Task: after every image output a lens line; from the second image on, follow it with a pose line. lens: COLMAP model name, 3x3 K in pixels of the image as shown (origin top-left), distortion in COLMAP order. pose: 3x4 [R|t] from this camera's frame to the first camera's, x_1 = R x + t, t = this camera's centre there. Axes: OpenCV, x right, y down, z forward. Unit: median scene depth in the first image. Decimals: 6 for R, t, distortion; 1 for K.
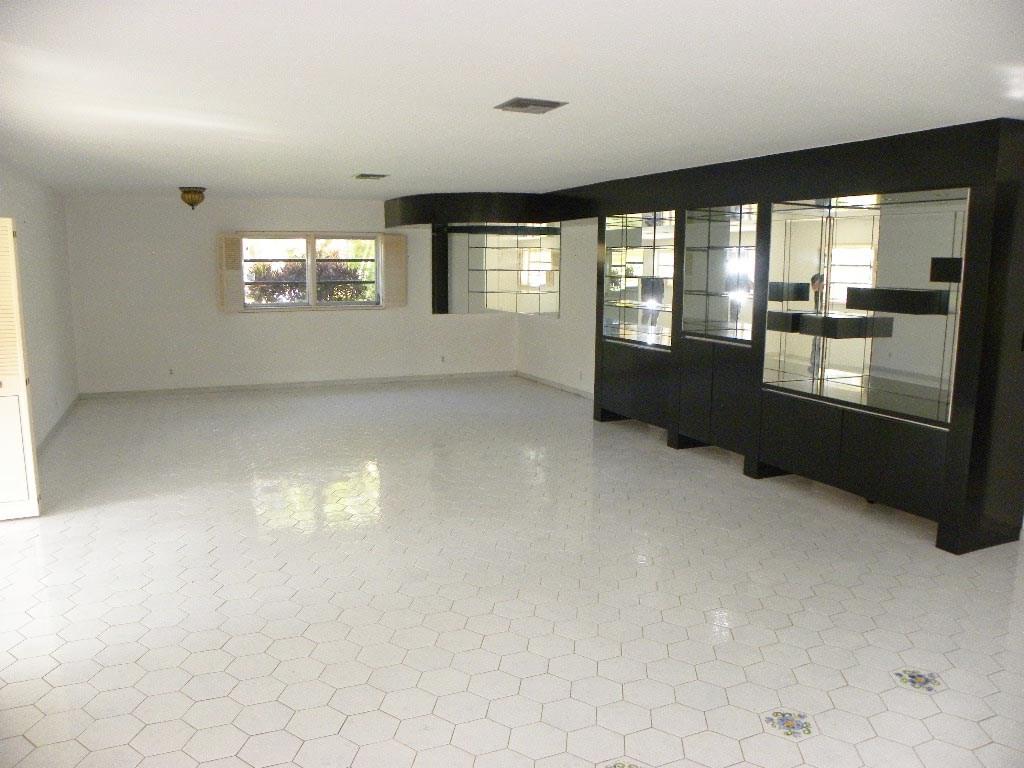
lens RADIAL K [[771.0, 0, 512.0], [0, 771.0, 384.0], [0, 0, 1]] dist [-0.000764, -0.000225]
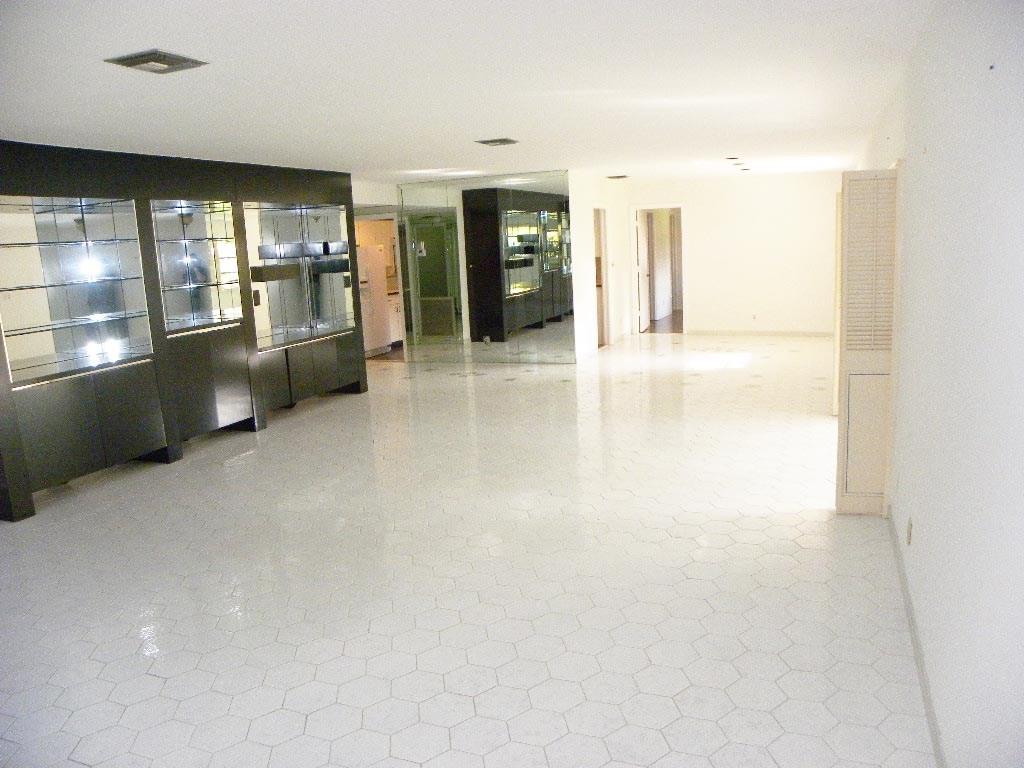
lens RADIAL K [[864.8, 0, 512.0], [0, 864.8, 384.0], [0, 0, 1]] dist [0.002807, -0.000222]
pose [[-0.711814, -0.097789, 0.695528, -0.844736], [0.147399, 0.947411, 0.284054, -0.258537], [-0.686728, 0.304713, -0.659966, 1.527503]]
